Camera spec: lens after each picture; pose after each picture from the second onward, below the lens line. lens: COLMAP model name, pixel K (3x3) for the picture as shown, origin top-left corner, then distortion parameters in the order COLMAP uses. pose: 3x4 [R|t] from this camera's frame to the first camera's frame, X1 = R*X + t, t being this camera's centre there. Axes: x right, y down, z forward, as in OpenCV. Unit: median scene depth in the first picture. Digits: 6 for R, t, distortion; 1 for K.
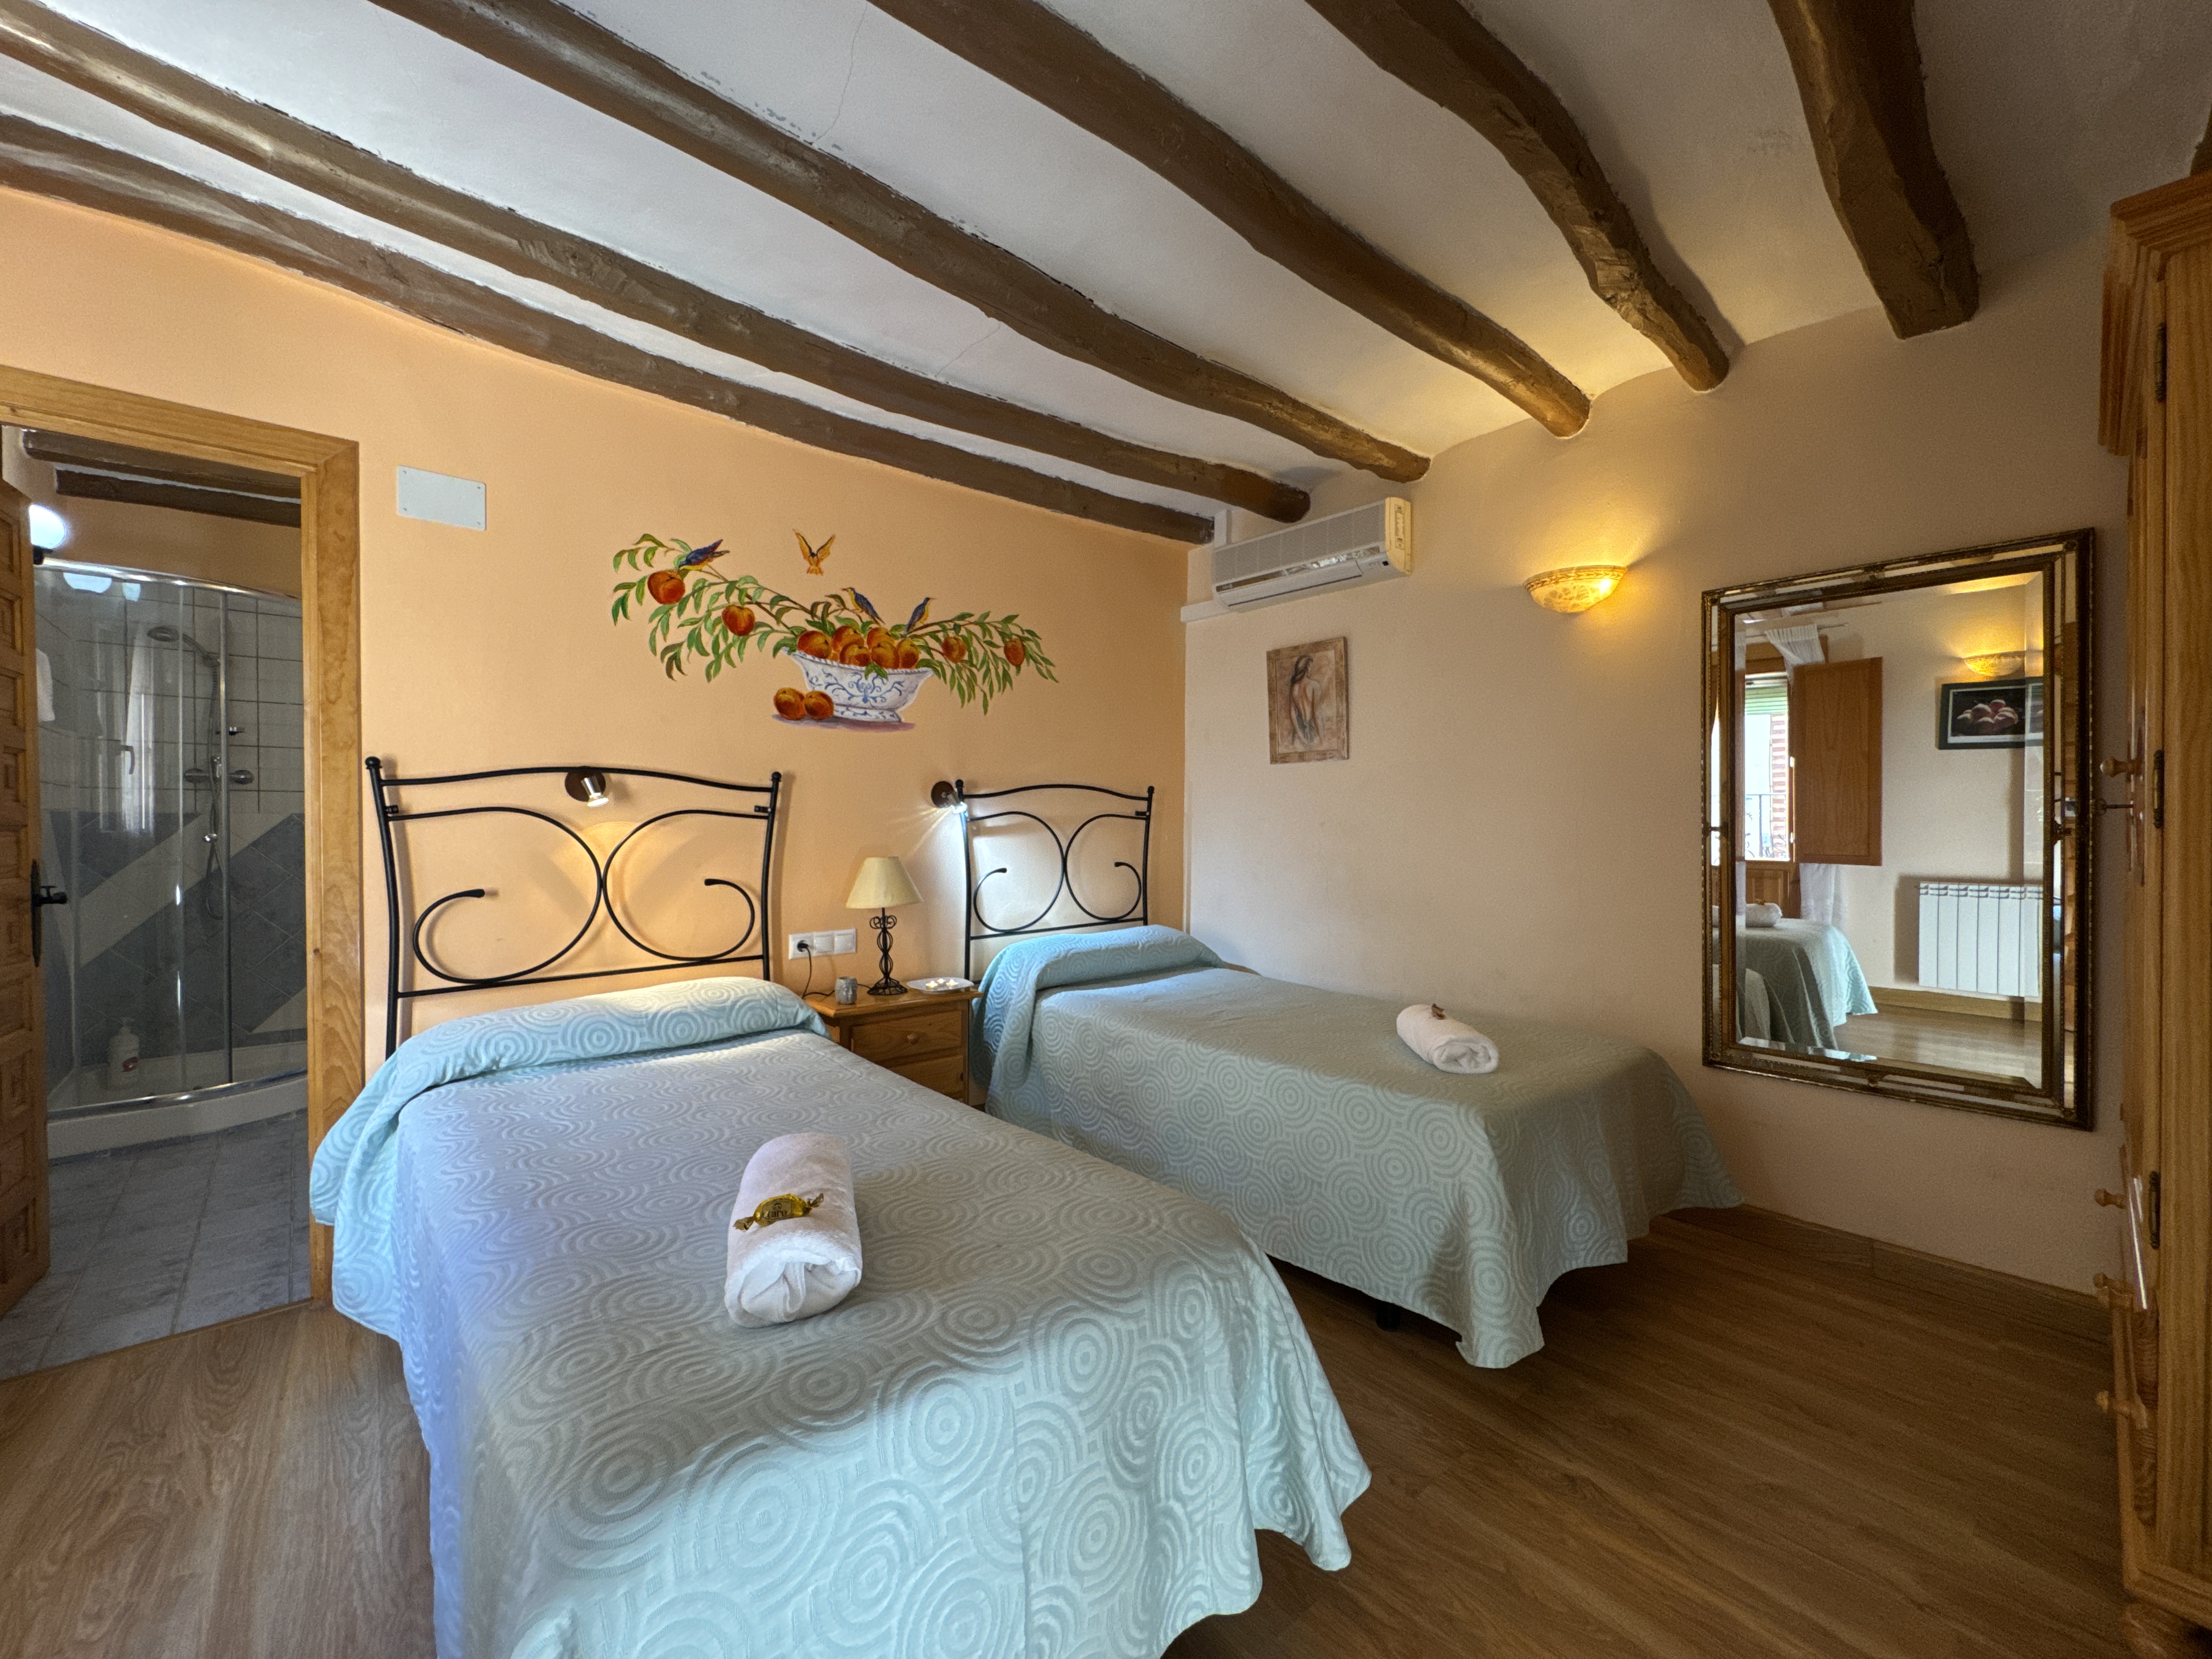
lens RADIAL K [[894.2, 0, 1097.5], [0, 894.2, 816.5], [0, 0, 1]] dist [0.000167, 0.000034]
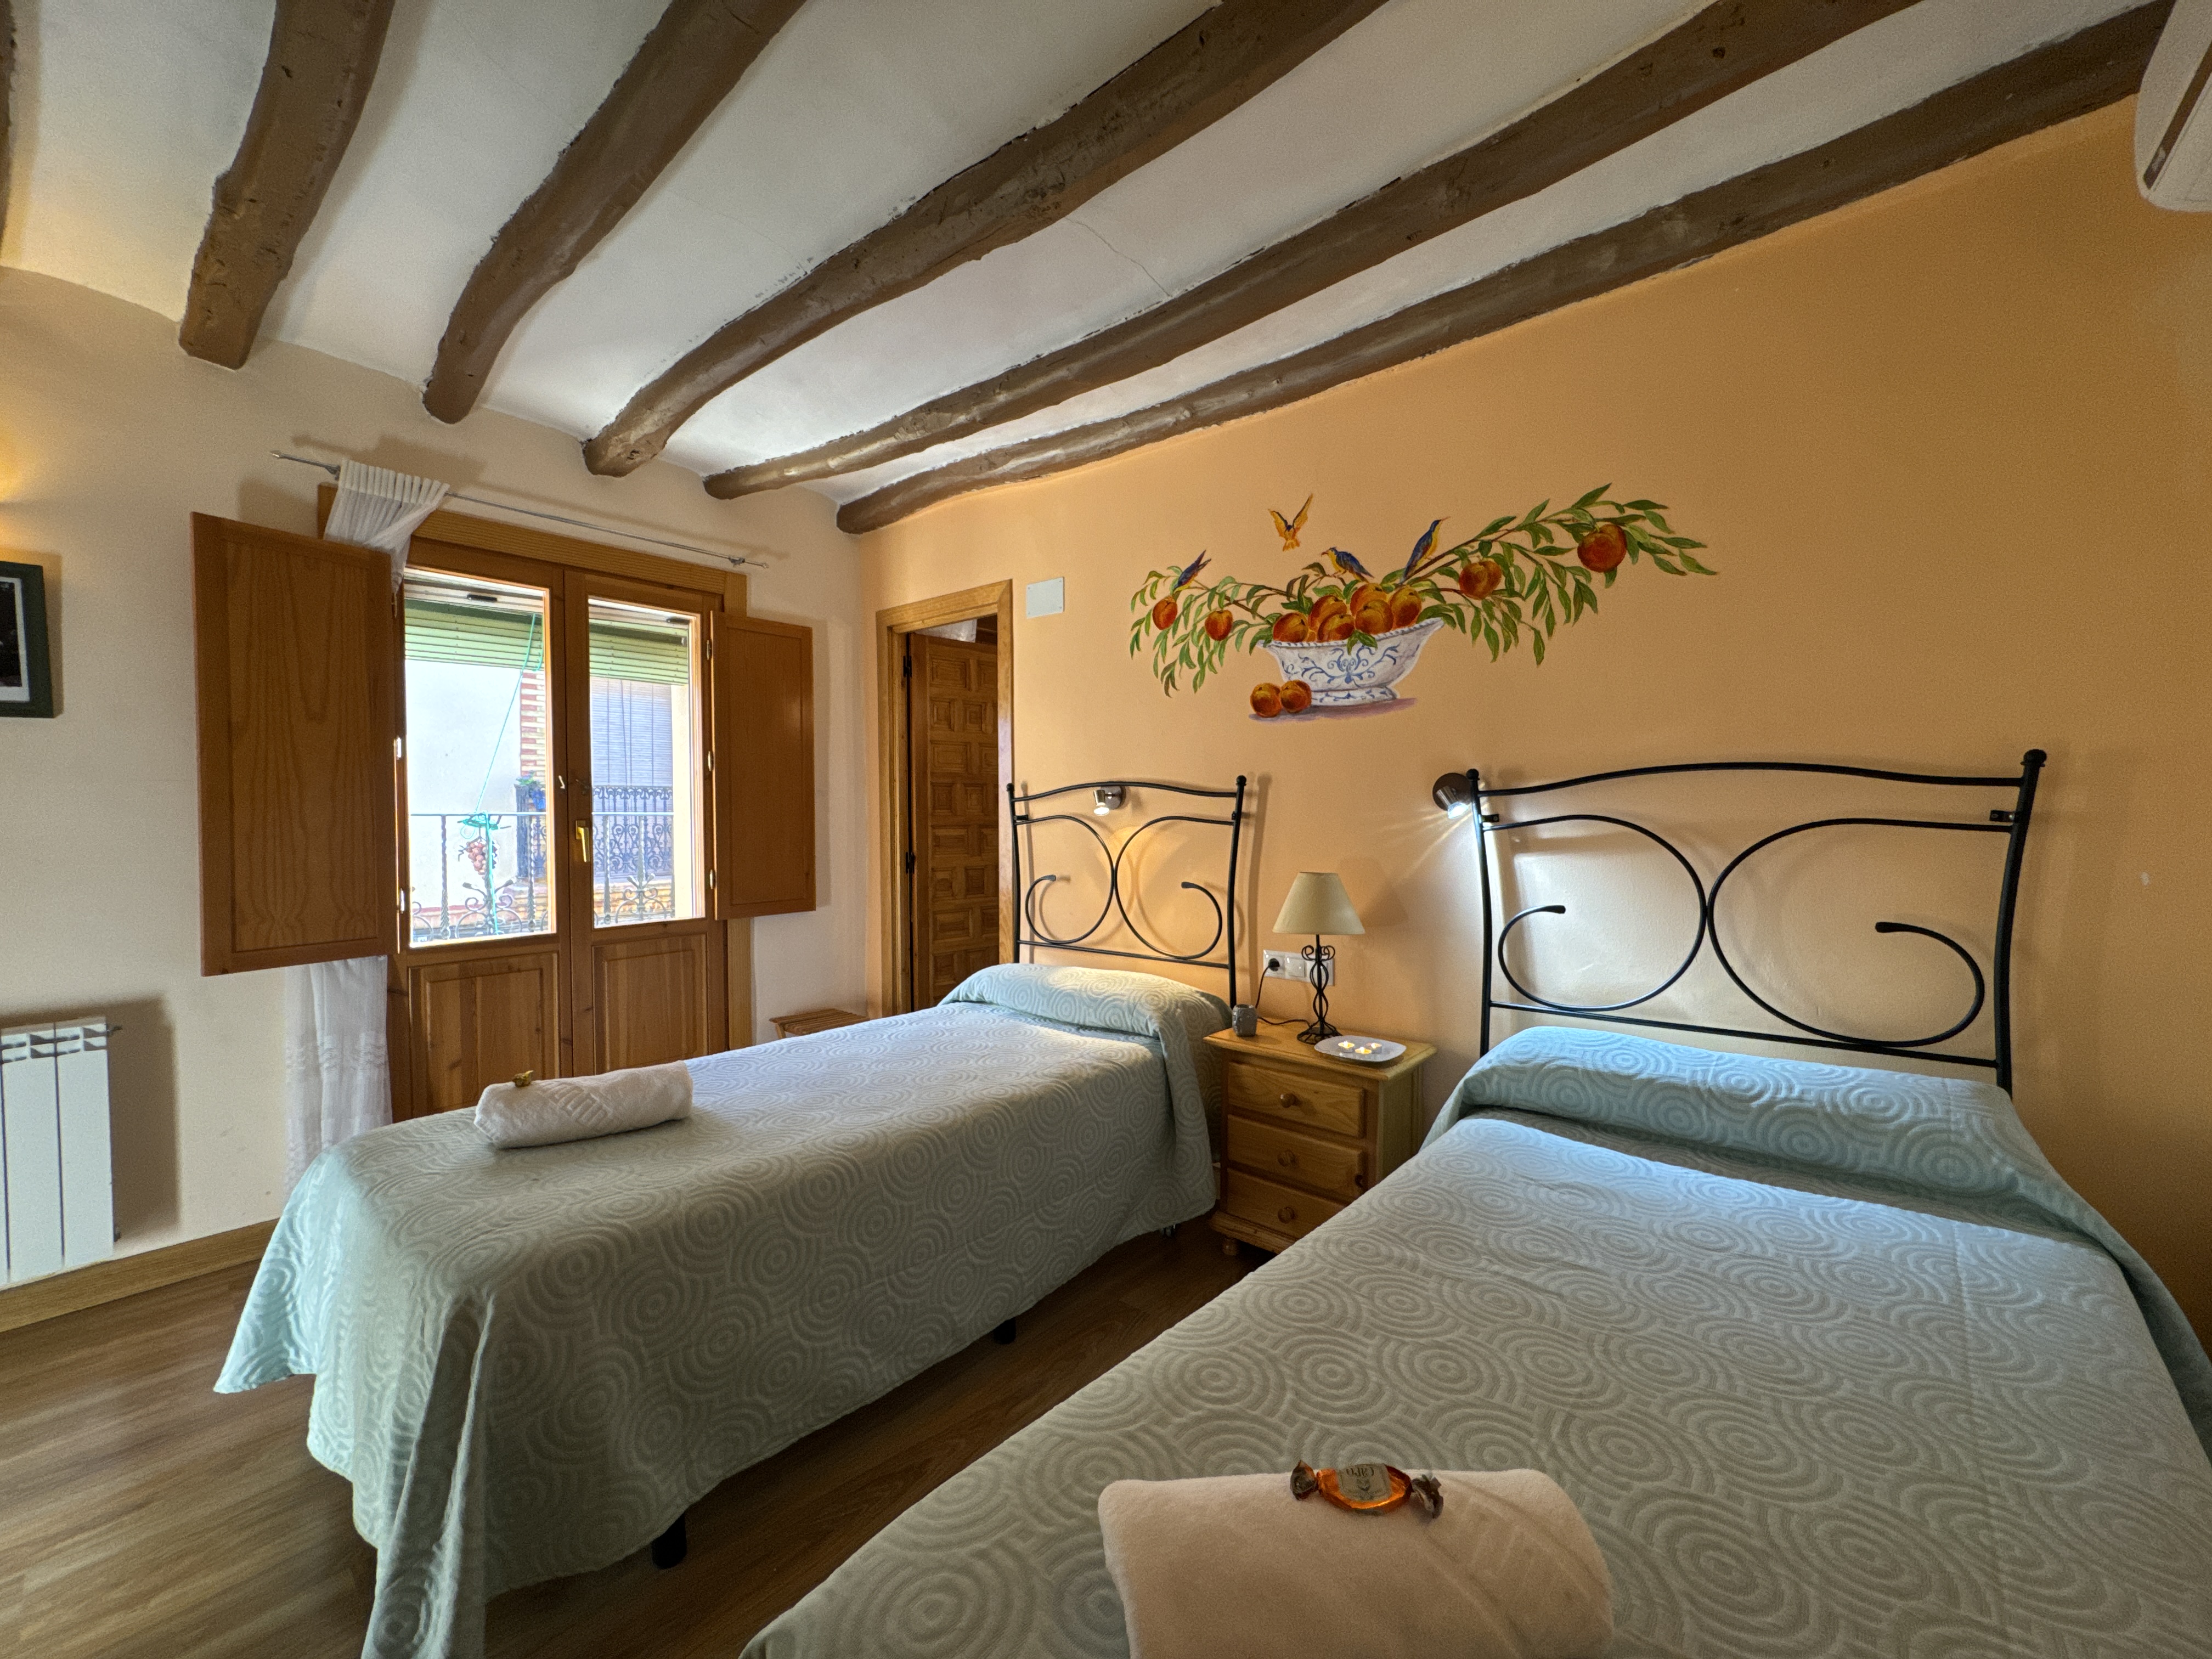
lens RADIAL K [[894.2, 0, 1092.3], [0, 894.2, 831.1], [0, 0, 1]] dist [0.000167, 0.000034]
pose [[0.147188, 0.009389, -0.989064, 0.535683], [-0.002446, 0.999955, 0.009129, 0.001246], [0.989106, 0.001075, 0.147204, 0.676249]]
